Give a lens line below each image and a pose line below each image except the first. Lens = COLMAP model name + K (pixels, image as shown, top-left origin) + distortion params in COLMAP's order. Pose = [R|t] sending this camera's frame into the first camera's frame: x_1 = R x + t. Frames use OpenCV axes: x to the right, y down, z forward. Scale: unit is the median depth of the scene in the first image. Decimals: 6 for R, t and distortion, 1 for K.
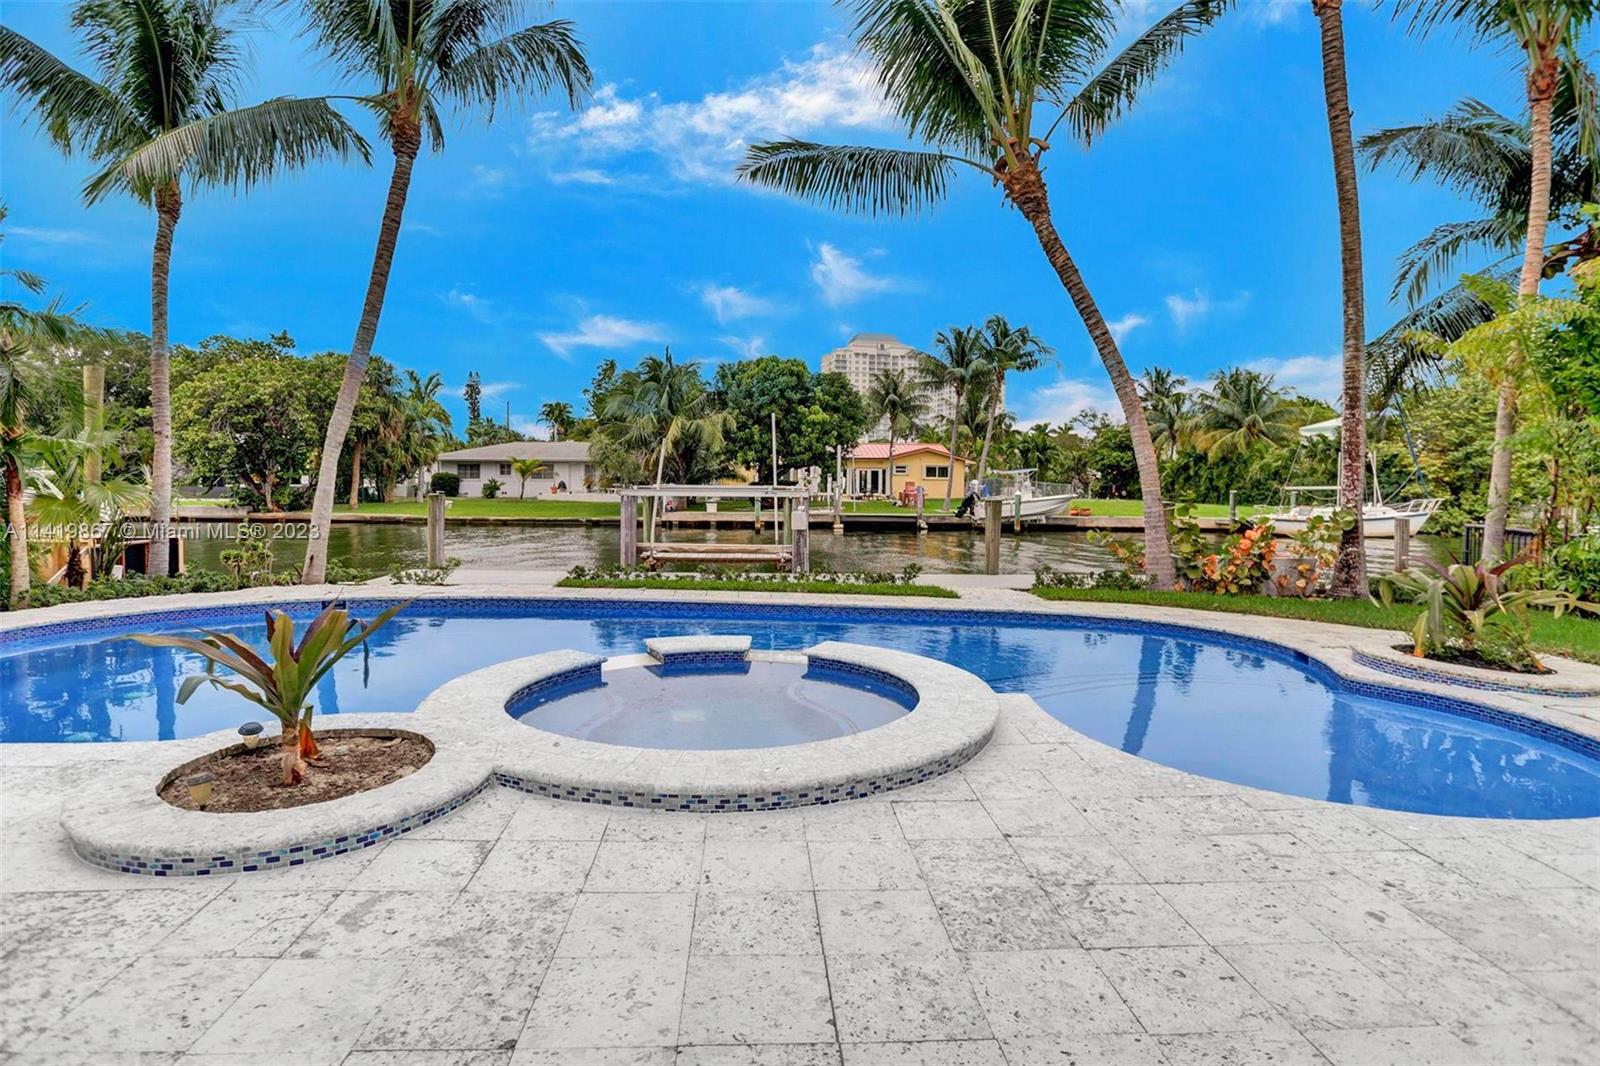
lens RADIAL K [[840.4, 0, 824.4], [0, 840.4, 492.8], [0, 0, 1]] dist [-0.043763, 0.019933]
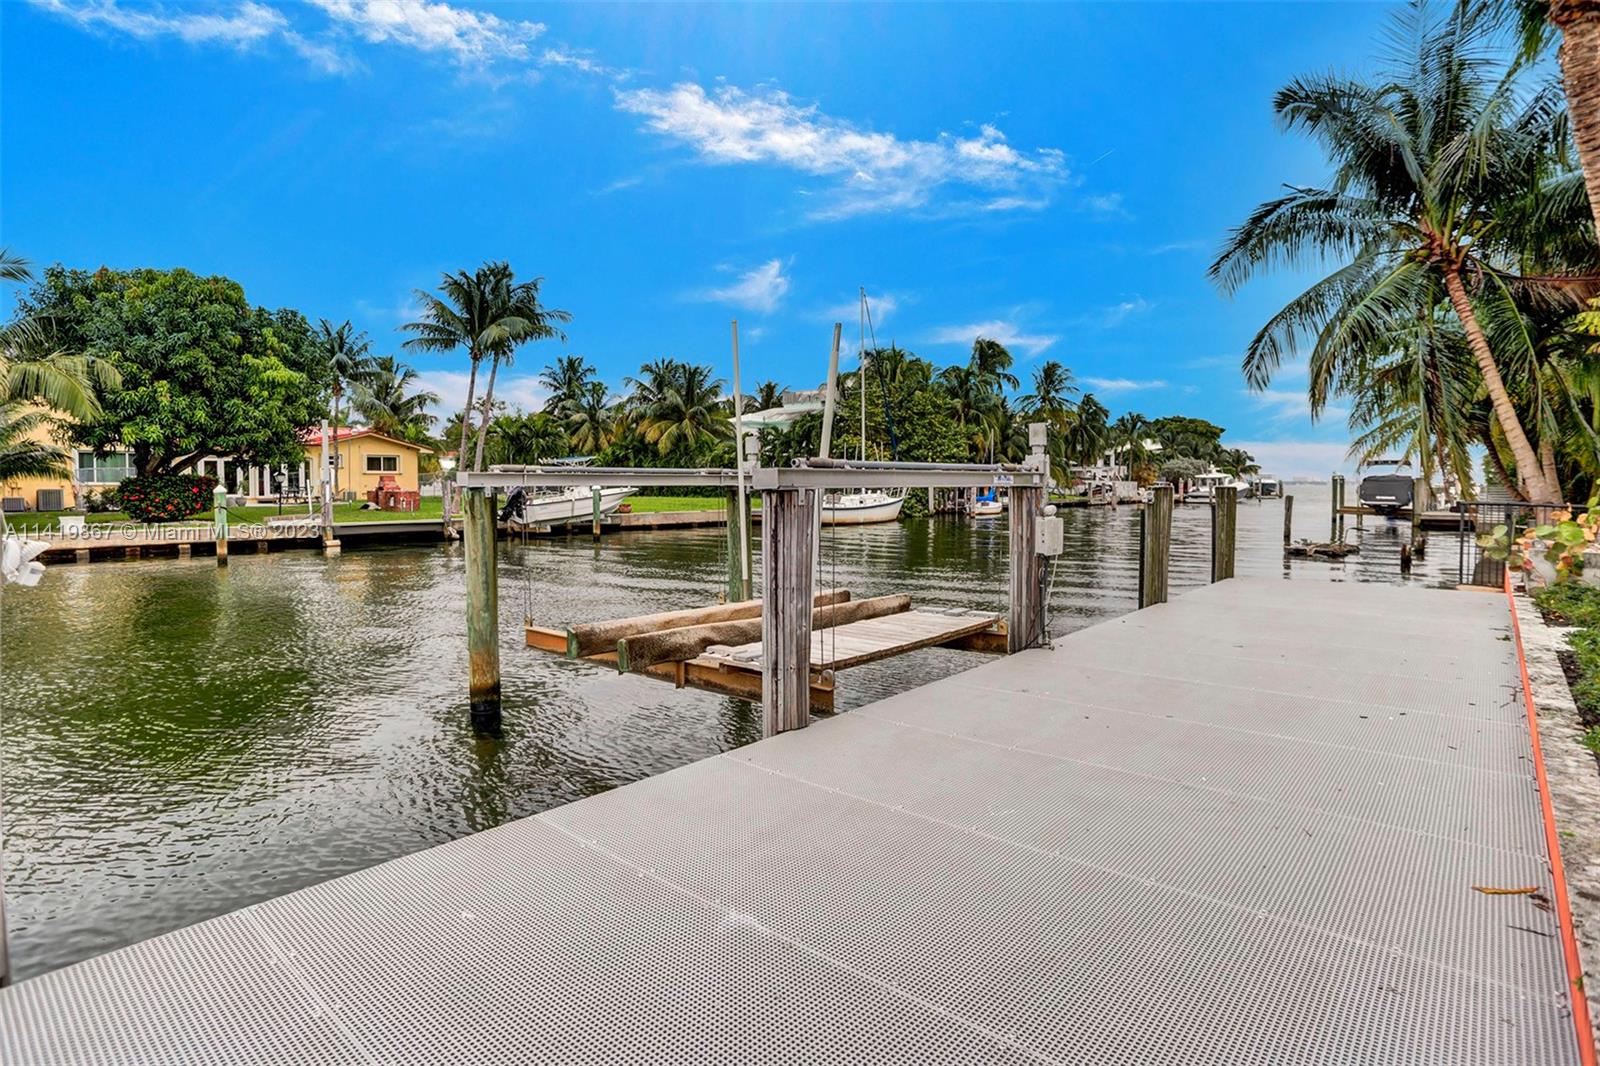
lens RADIAL K [[840.4, 0, 824.4], [0, 840.4, 492.8], [0, 0, 1]] dist [-0.043763, 0.019933]
pose [[0.711657, -0.023690, 0.702128, -0.108885], [0.019816, 0.999711, 0.013645, -0.000423], [-0.702248, 0.004202, 0.711920, 0.181537]]
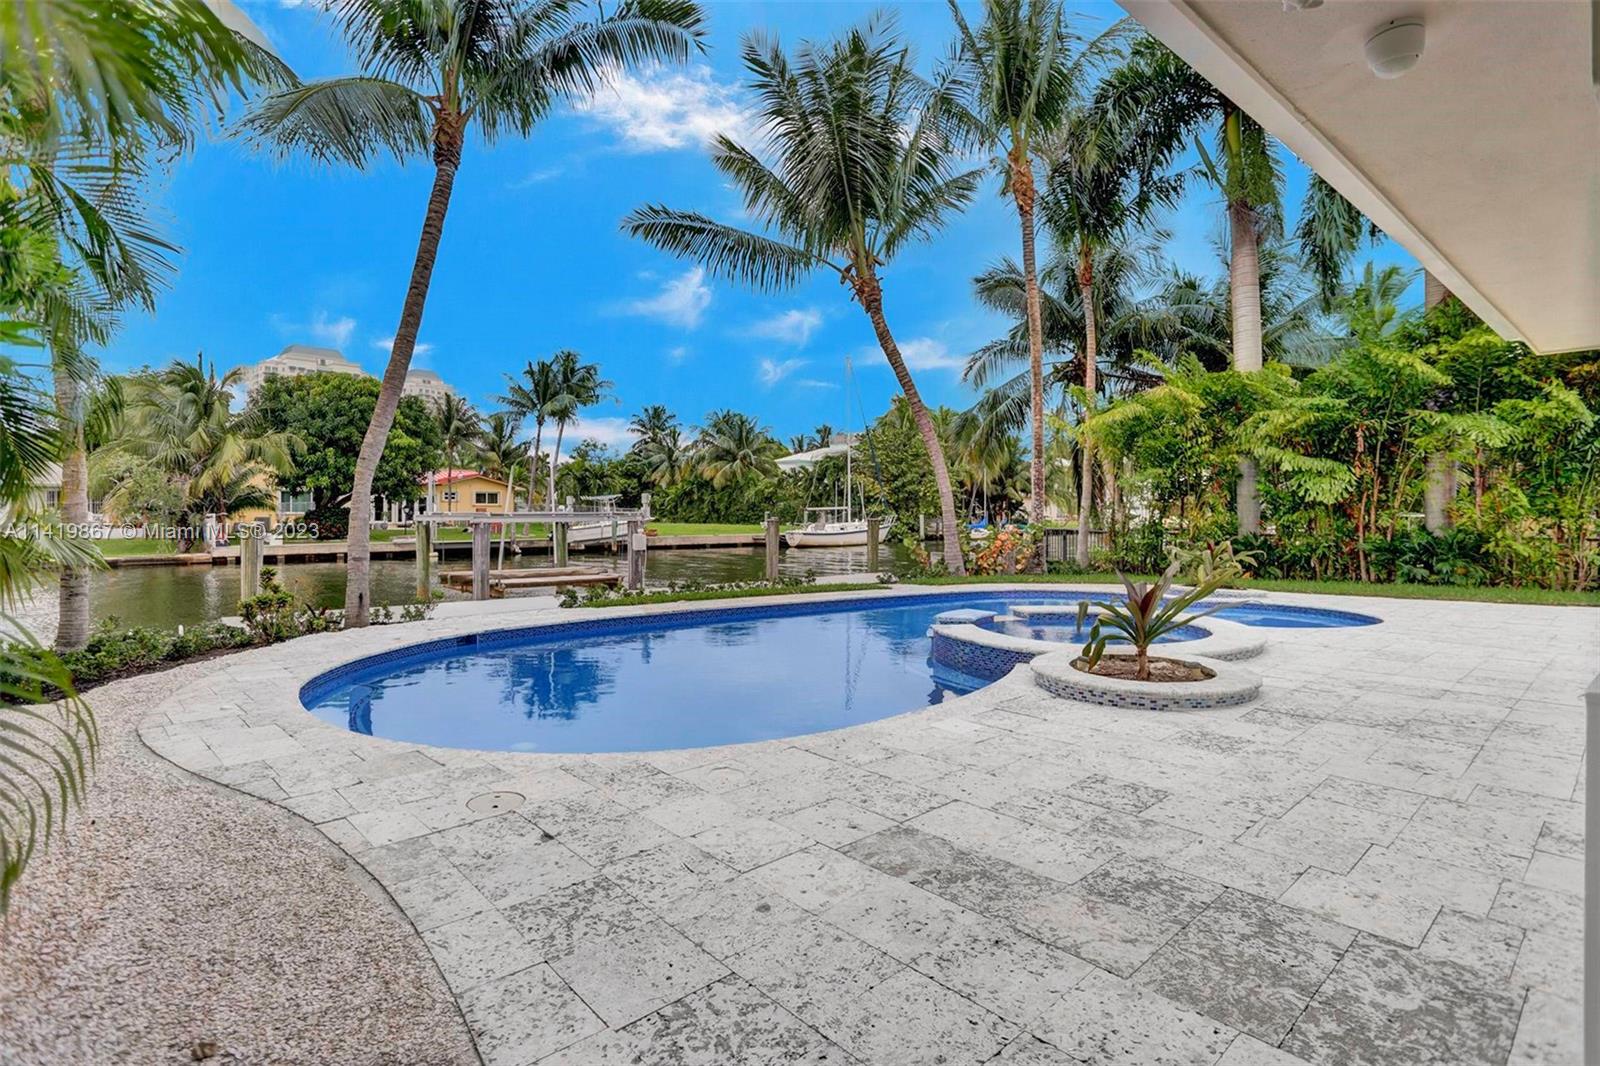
lens RADIAL K [[798.9, 0, 803.6], [0, 798.9, 490.5], [0, 0, 1]] dist [-0.014415, 0.000887]
pose [[0.811208, 0.000748, 0.584758, -0.116724], [0.018562, 0.999462, -0.027028, -0.000801], [-0.584463, 0.032780, 0.810758, -0.001662]]
